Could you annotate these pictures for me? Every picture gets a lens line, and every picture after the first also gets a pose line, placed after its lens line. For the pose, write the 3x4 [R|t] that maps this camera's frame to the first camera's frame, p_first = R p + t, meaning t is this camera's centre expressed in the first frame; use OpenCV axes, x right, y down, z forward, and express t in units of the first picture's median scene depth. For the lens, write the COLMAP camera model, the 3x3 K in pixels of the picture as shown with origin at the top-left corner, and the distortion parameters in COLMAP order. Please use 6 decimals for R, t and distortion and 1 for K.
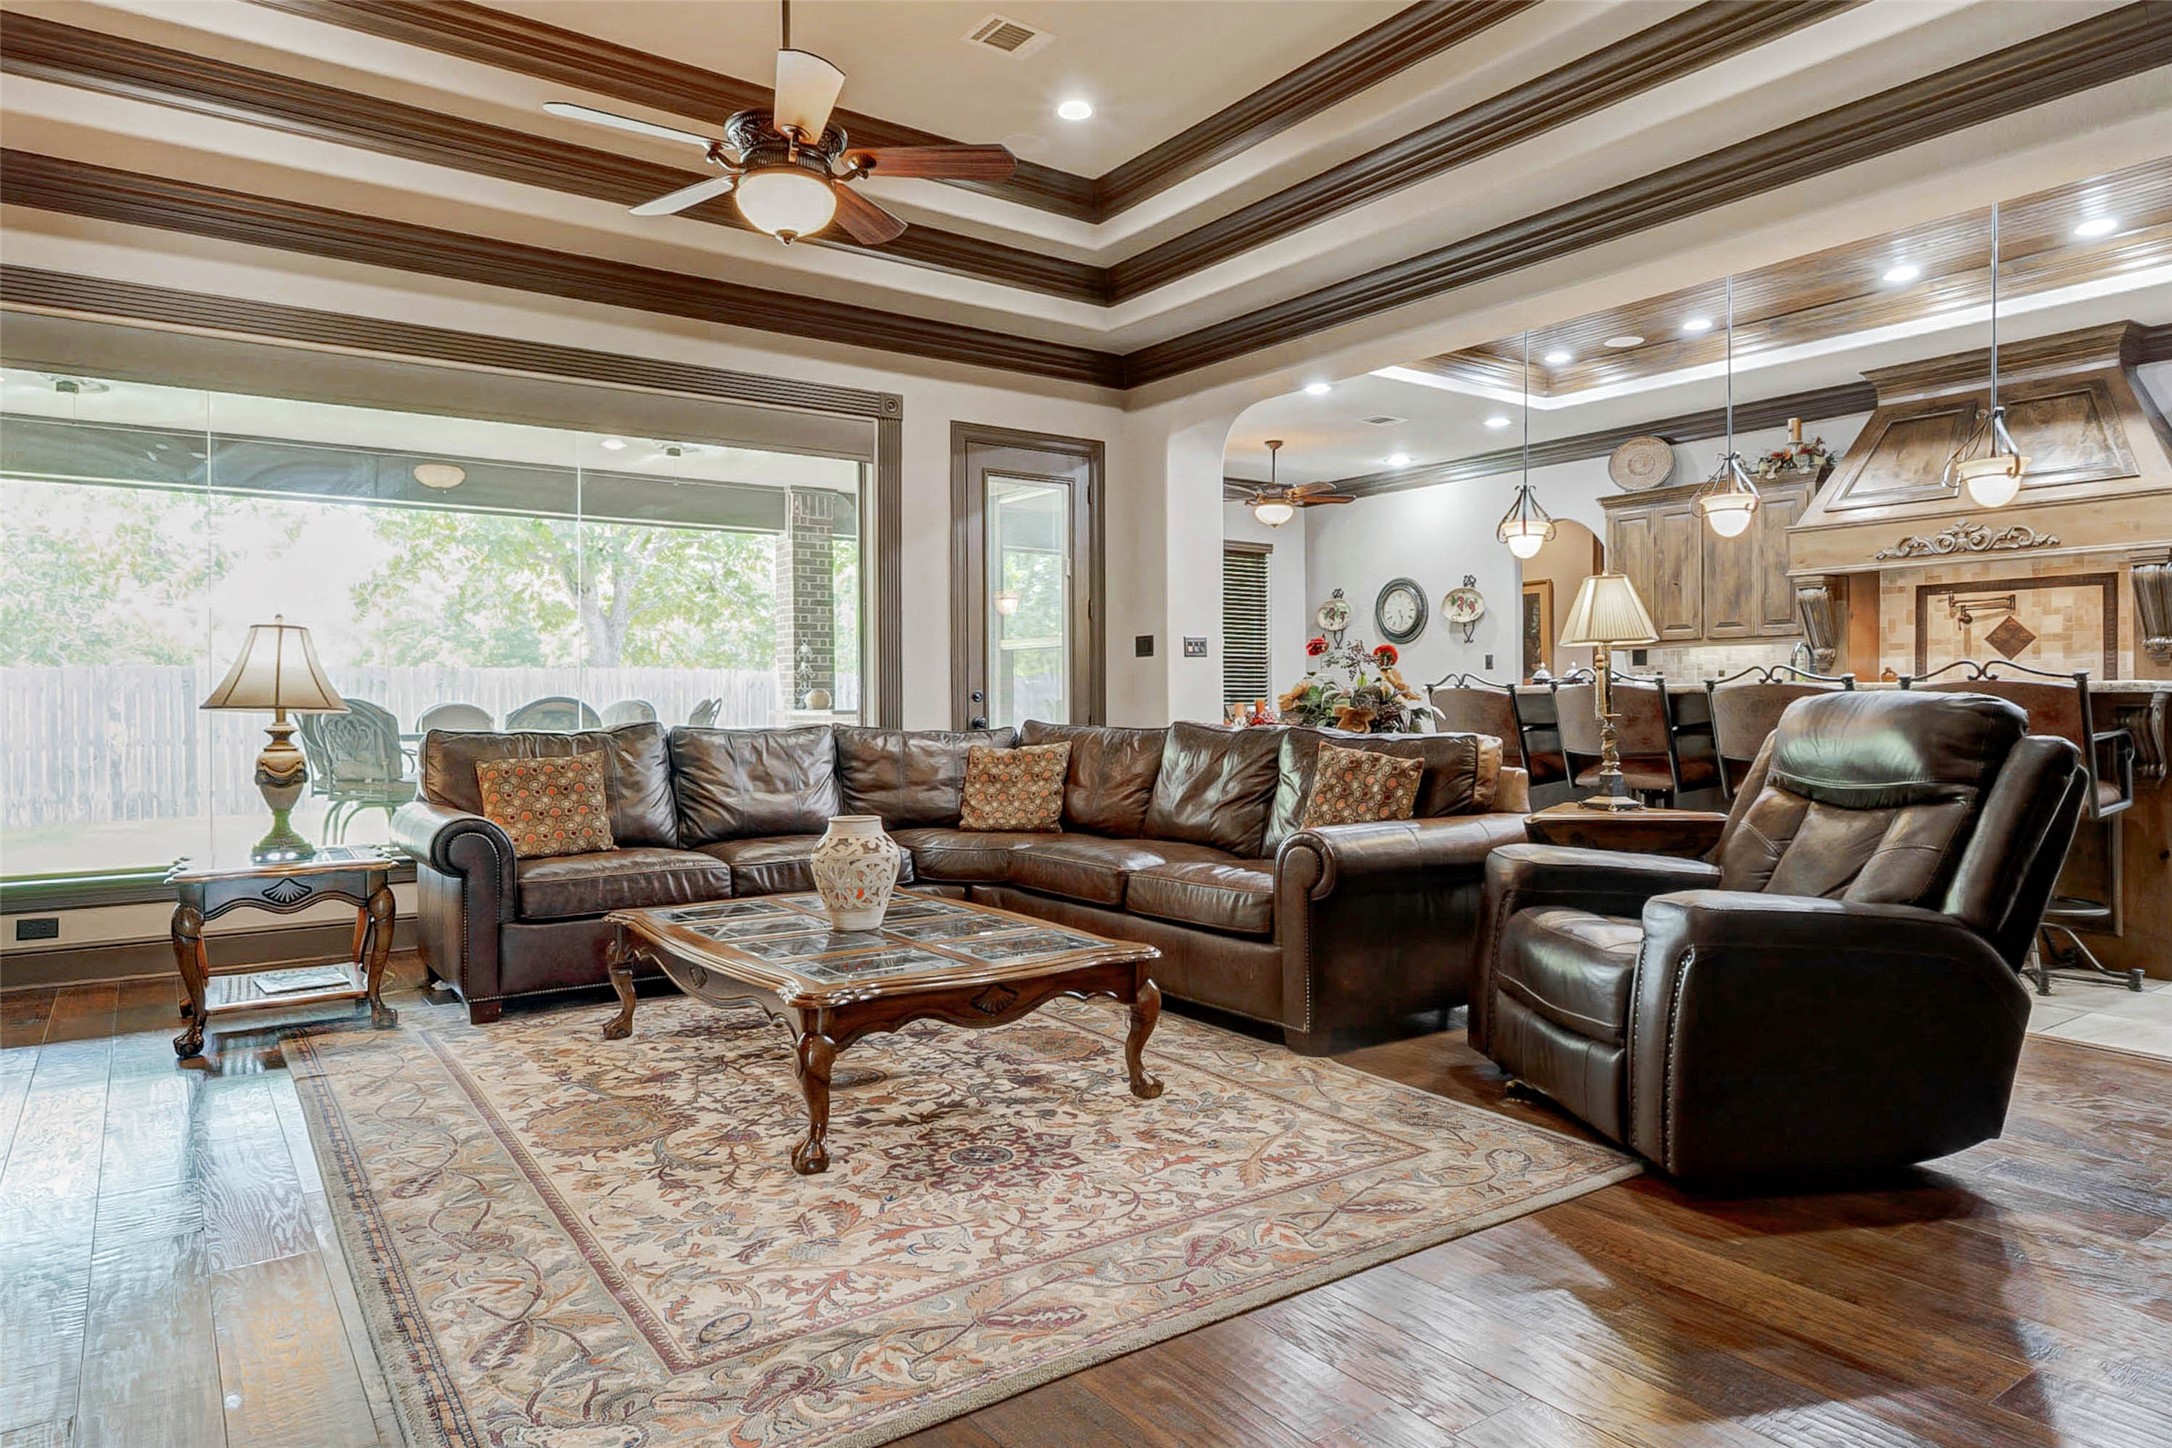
lens RADIAL K [[1321.6, 0, 1126.4], [0, 1321.6, 730.2], [0, 0, 1]] dist [0.000699, -0.001920]
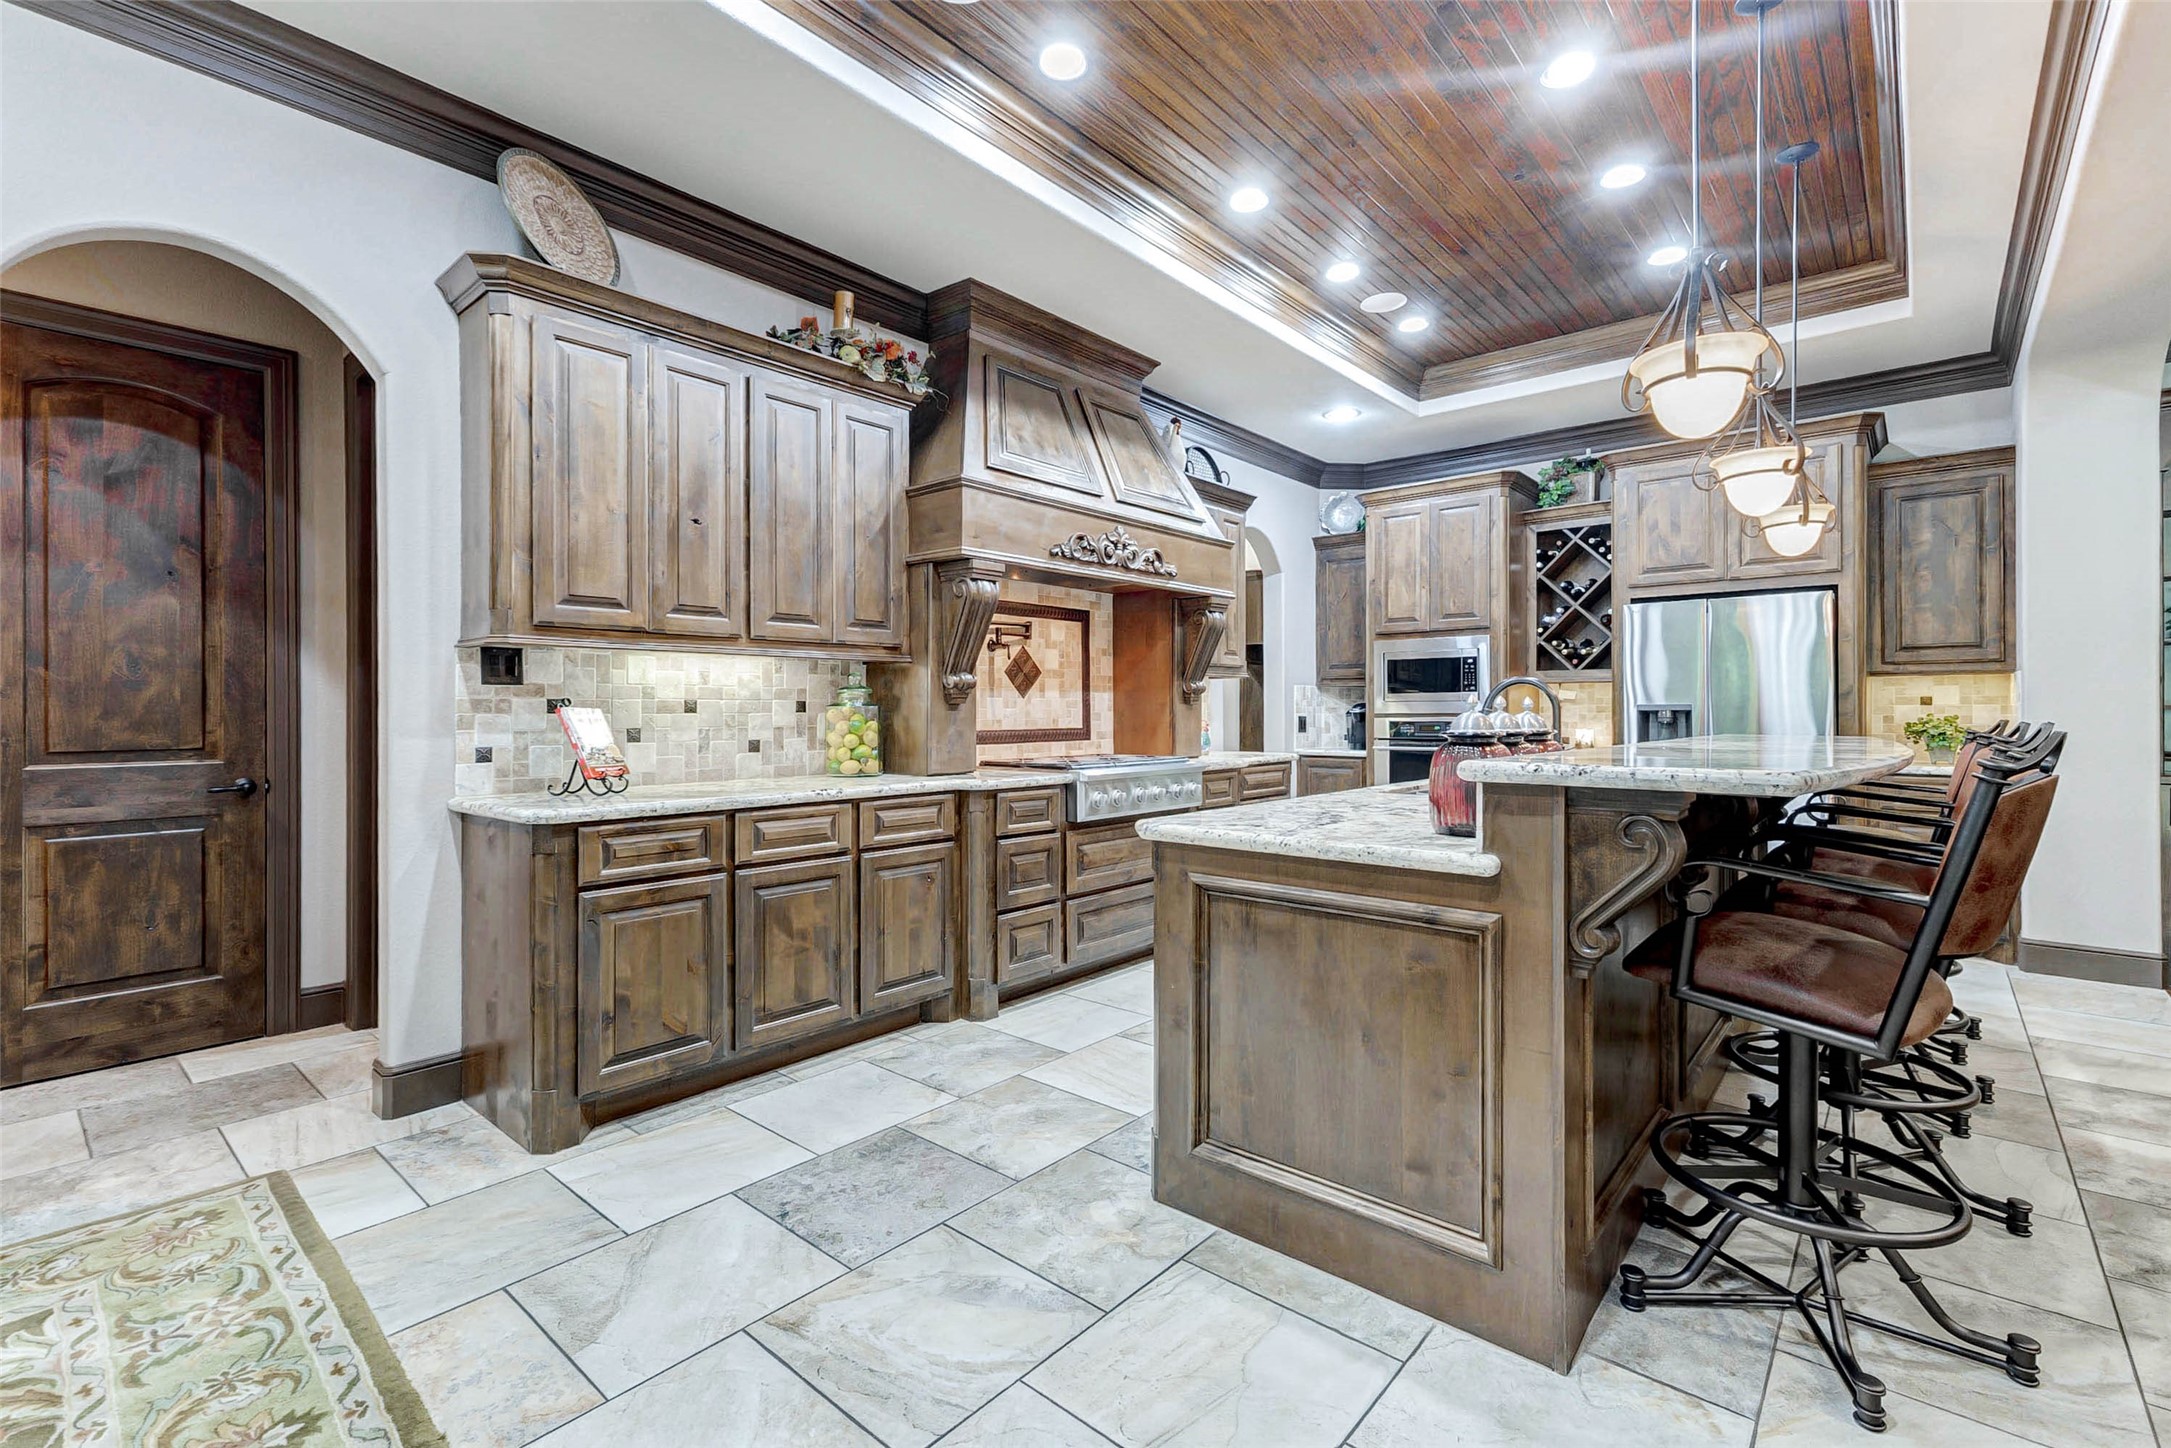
lens RADIAL K [[975.3, 0, 1069.4], [0, 975.3, 712.8], [0, 0, 1]] dist [0.000329, -0.000288]
pose [[-0.212350, -0.000745, 0.977193, 0.041623], [0.024226, 0.999688, 0.006026, -0.045077], [-0.976893, 0.024953, -0.212266, 1.080821]]
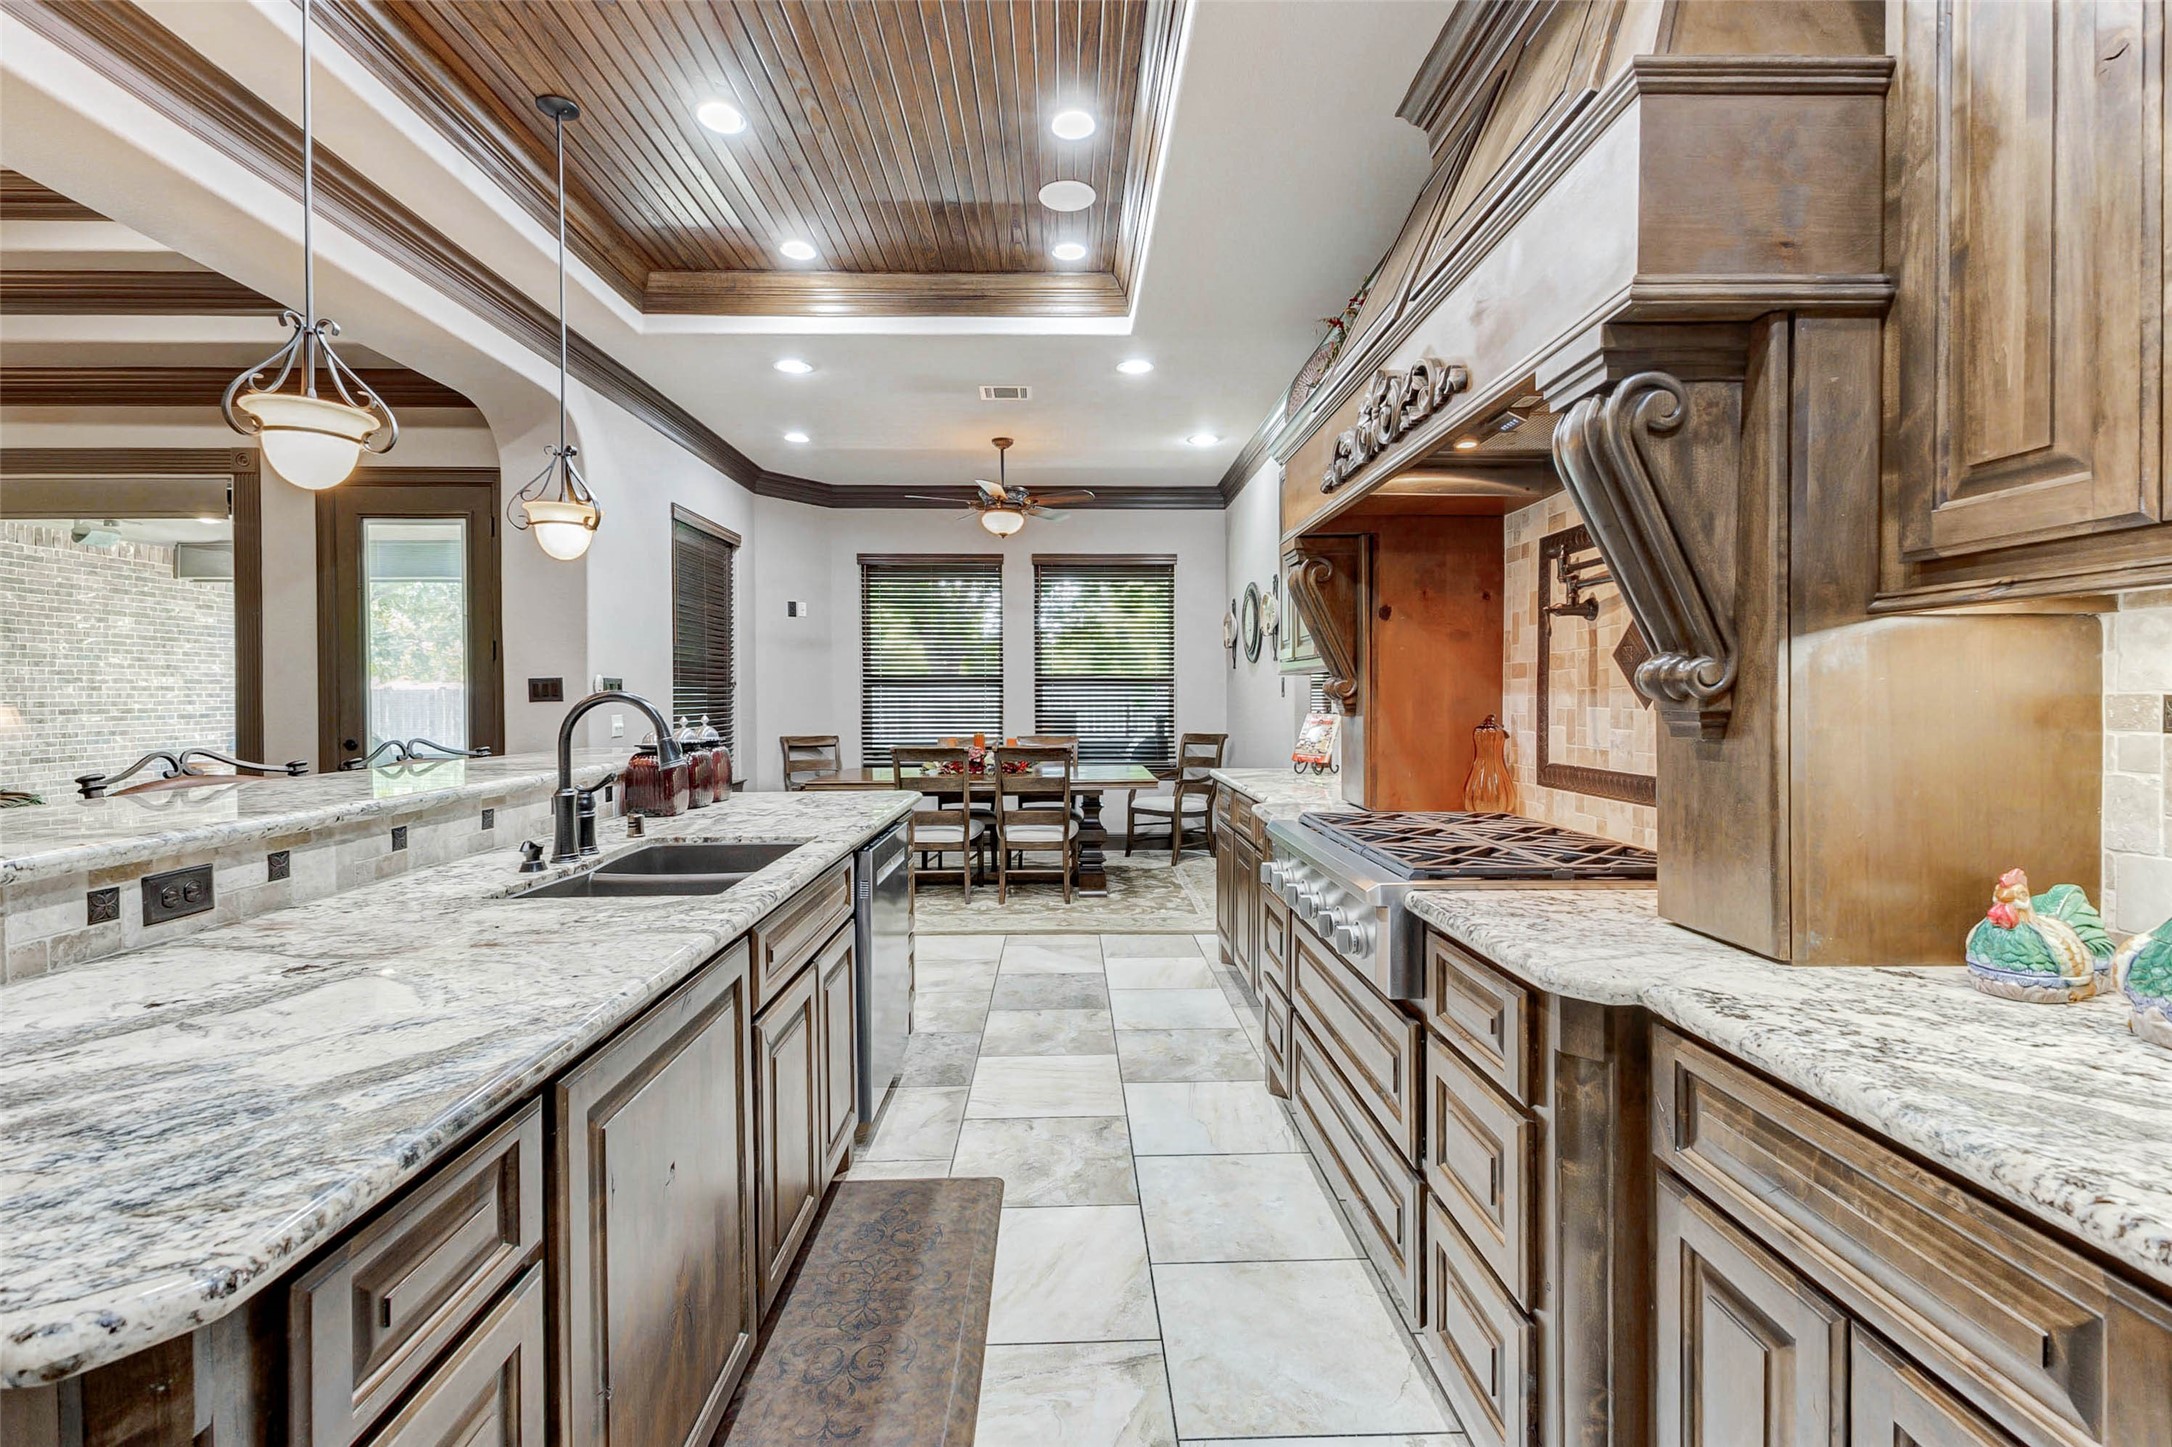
lens RADIAL K [[970.0, 0, 1086.0], [0, 970.0, 723.5], [0, 0, 1]] dist [0.015681, 0.000065]
pose [[0.817070, 0.015107, -0.576341, 0.684244], [-0.010442, 0.999880, 0.011405, -0.048578], [0.576444, -0.003301, 0.817130, 0.648330]]
